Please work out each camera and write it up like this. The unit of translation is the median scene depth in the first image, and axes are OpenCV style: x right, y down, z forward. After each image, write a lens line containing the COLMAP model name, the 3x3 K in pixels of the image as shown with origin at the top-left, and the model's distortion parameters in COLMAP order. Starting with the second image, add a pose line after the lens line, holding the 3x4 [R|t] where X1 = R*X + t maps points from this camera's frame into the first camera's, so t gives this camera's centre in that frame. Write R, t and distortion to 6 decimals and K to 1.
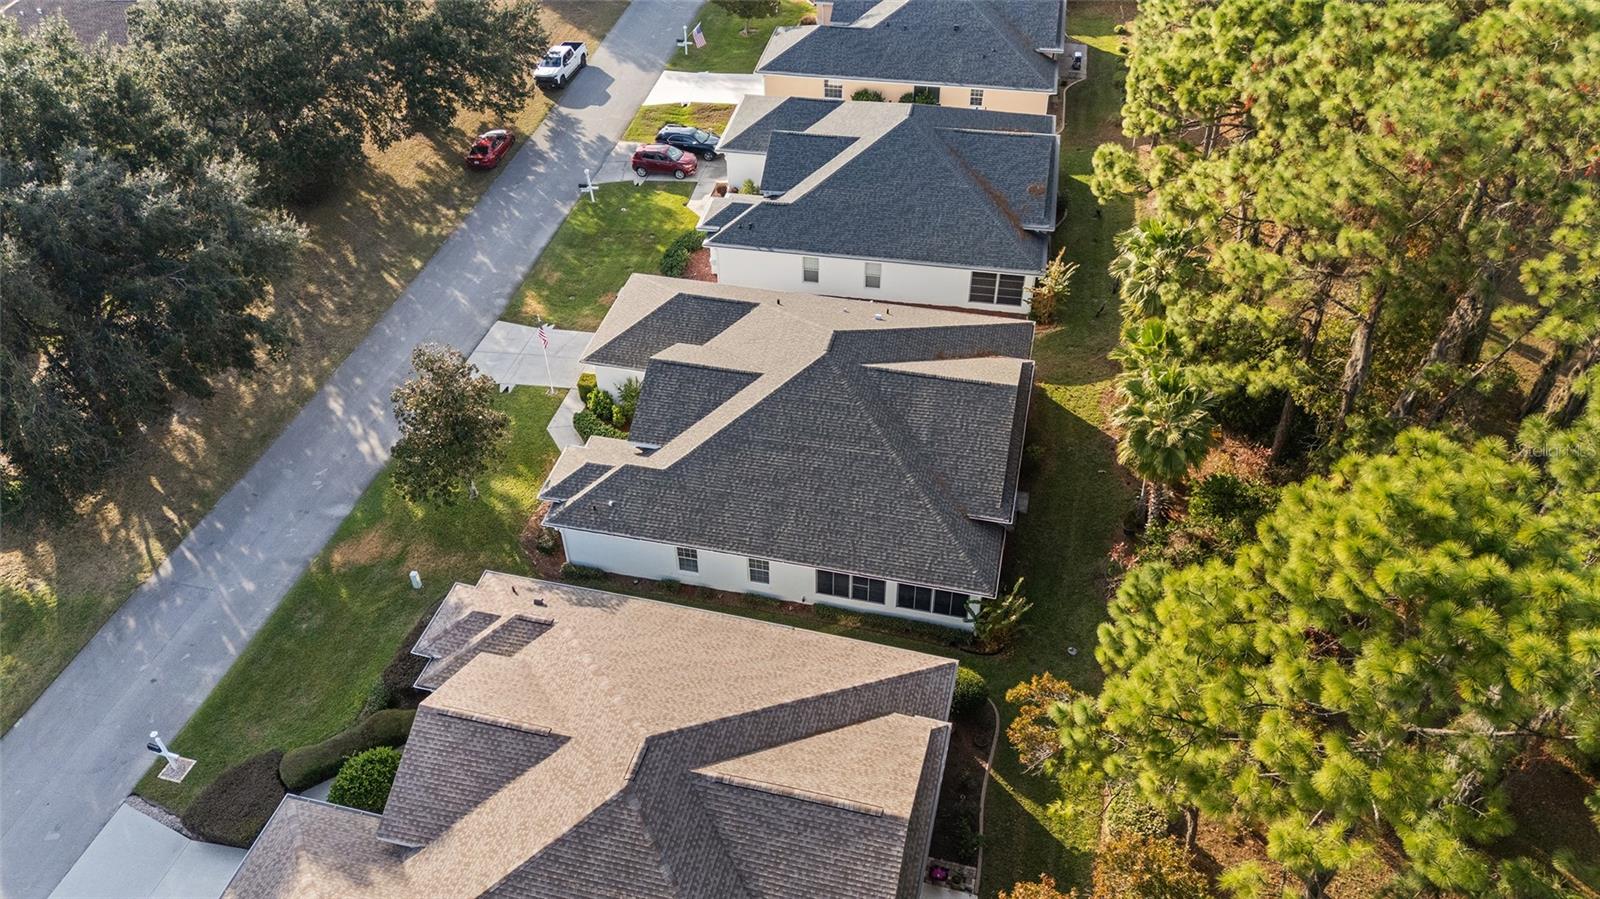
lens RADIAL K [[1172.5, 0, 801.7], [0, 1172.5, 438.9], [0, 0, 1]] dist [0.019203, -0.010939]
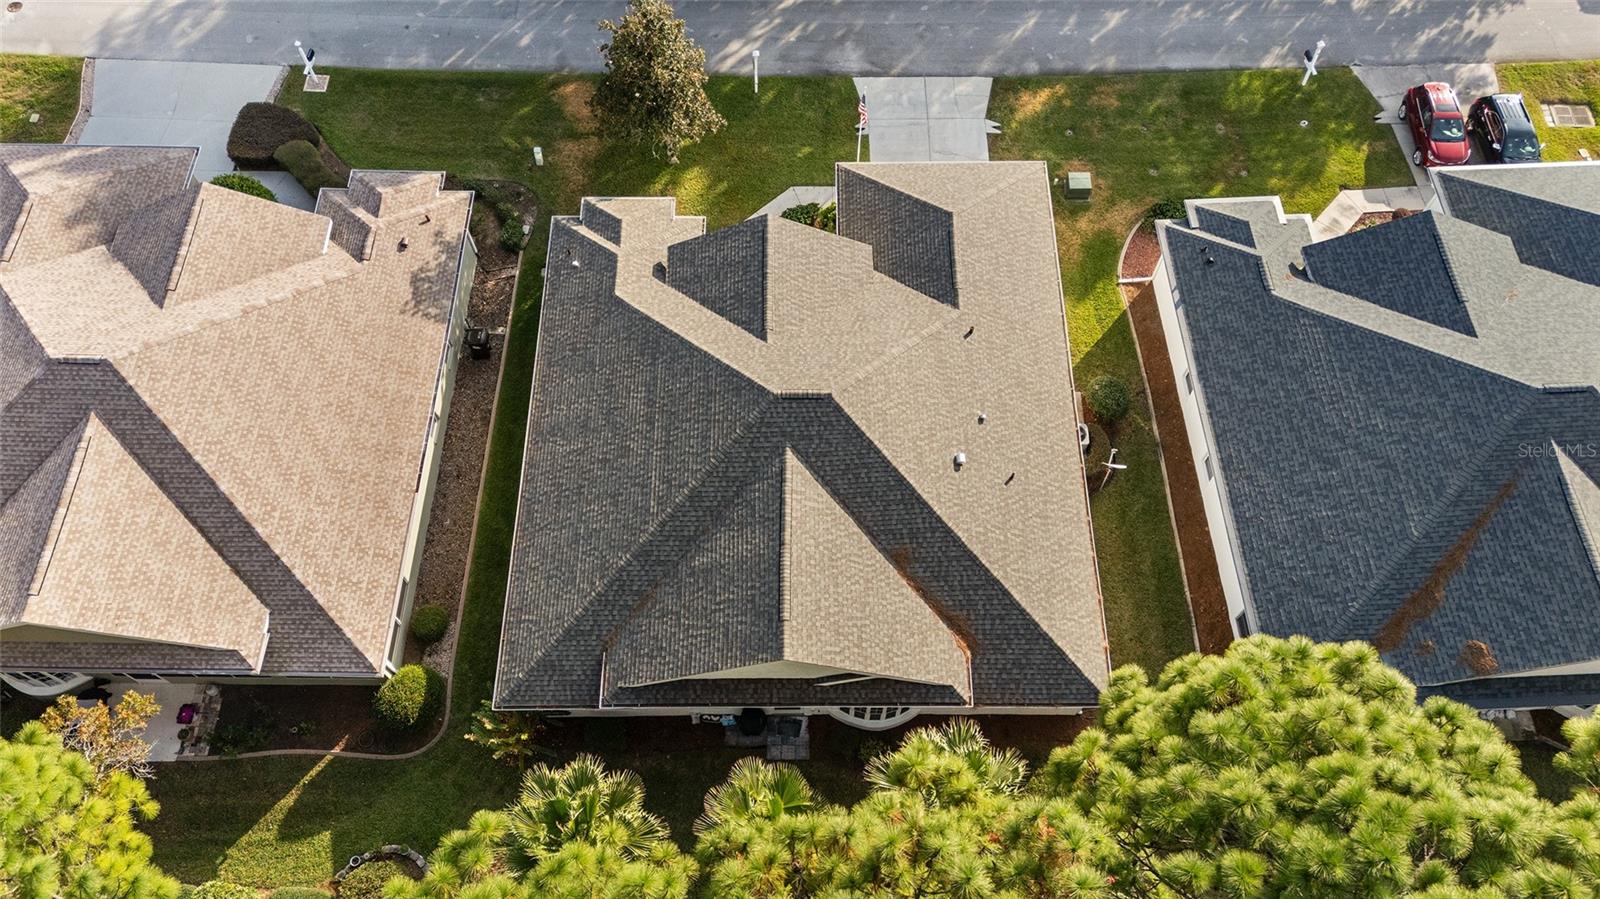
lens RADIAL K [[1172.5, 0, 805.3], [0, 1172.5, 451.9], [0, 0, 1]] dist [0.019203, -0.010939]
pose [[0.232405, 0.868083, -0.438656, 0.354202], [-0.642023, 0.475708, 0.601256, -0.477544], [0.730612, 0.141893, 0.667886, 0.524977]]
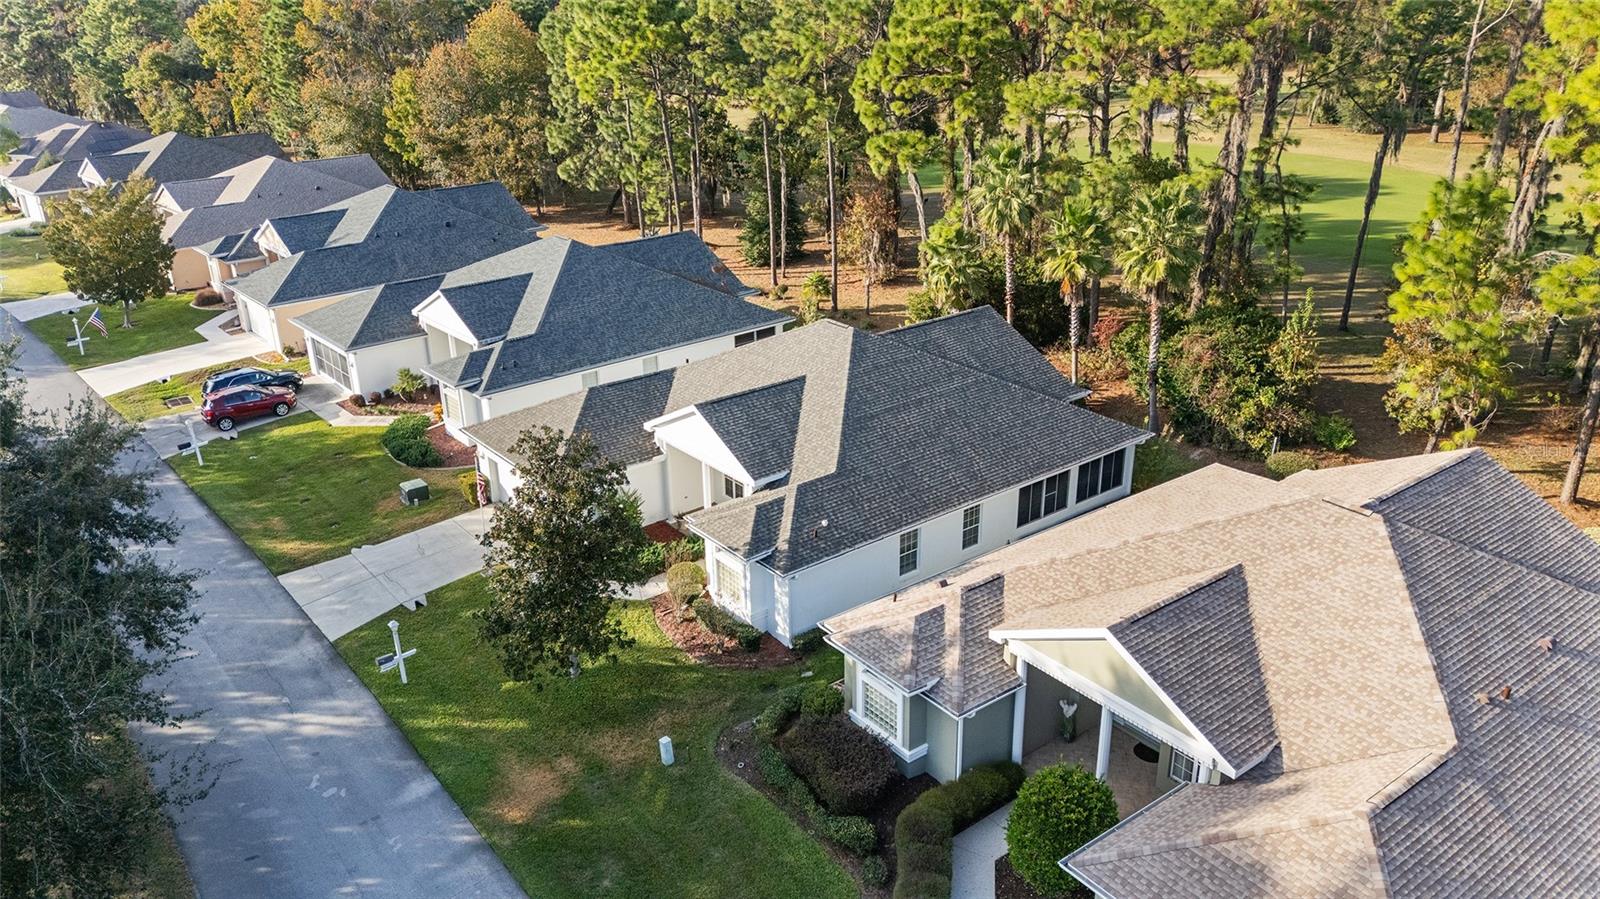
lens RADIAL K [[1172.5, 0, 801.5], [0, 1172.5, 452.6], [0, 0, 1]] dist [0.019203, -0.010939]
pose [[0.624898, -0.297287, 0.721888, -0.684354], [0.516644, 0.850700, -0.096896, 0.077751], [-0.585304, 0.433509, 0.685193, 0.412197]]
